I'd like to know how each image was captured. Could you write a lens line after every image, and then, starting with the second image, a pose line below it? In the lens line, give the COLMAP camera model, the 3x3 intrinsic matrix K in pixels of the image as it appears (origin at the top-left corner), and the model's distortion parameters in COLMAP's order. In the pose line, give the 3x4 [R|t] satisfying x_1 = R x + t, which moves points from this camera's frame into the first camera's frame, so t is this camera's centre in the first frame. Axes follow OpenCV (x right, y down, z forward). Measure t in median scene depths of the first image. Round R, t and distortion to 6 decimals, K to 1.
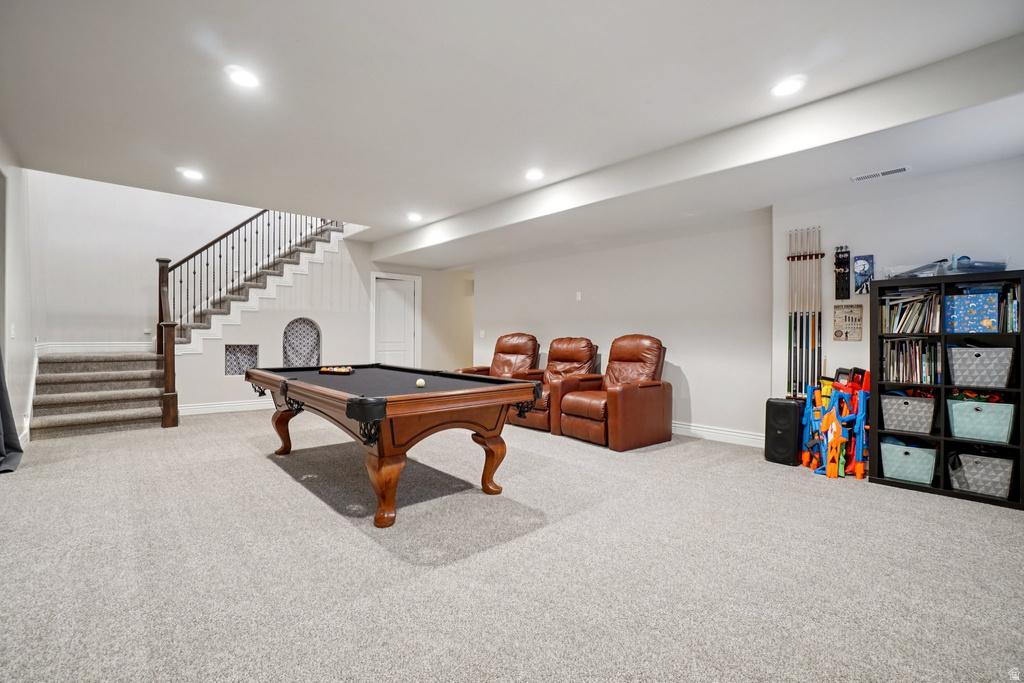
lens RADIAL K [[456.2, 0, 502.6], [0, 456.2, 338.3], [0, 0, 1]] dist [-0.043954, 0.009106]
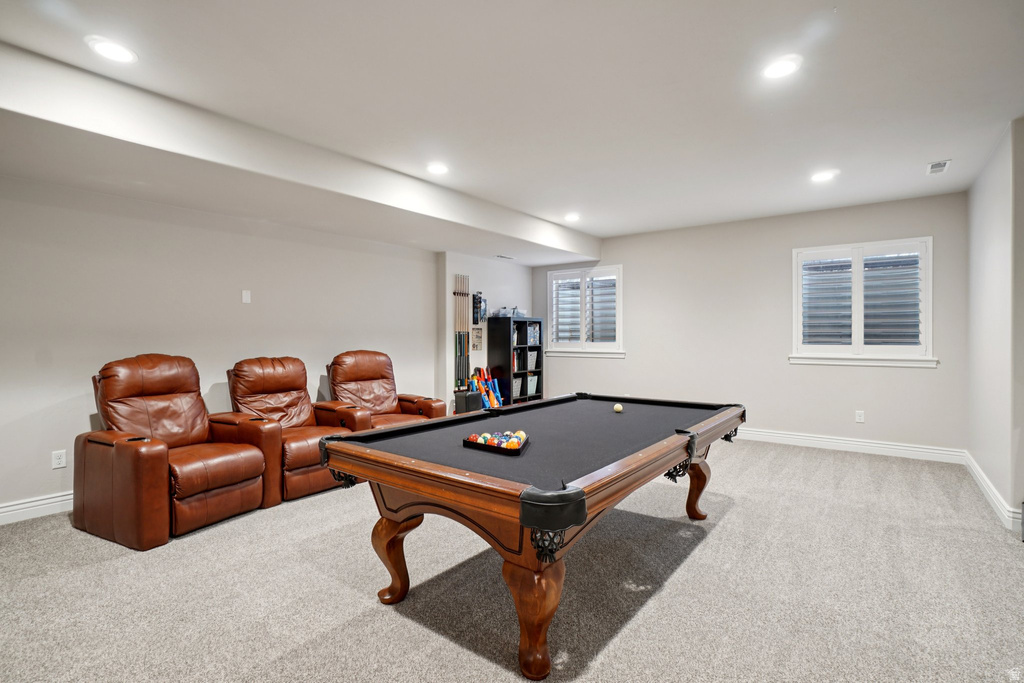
lens RADIAL K [[505.0, 0, 501.9], [0, 505.0, 339.3], [0, 0, 1]] dist [-0.016231, -0.000652]
pose [[-0.189549, -0.003734, 0.981864, -1.028585], [0.018578, 0.999800, 0.007389, -0.045751], [-0.981696, 0.019642, -0.189442, 1.241025]]
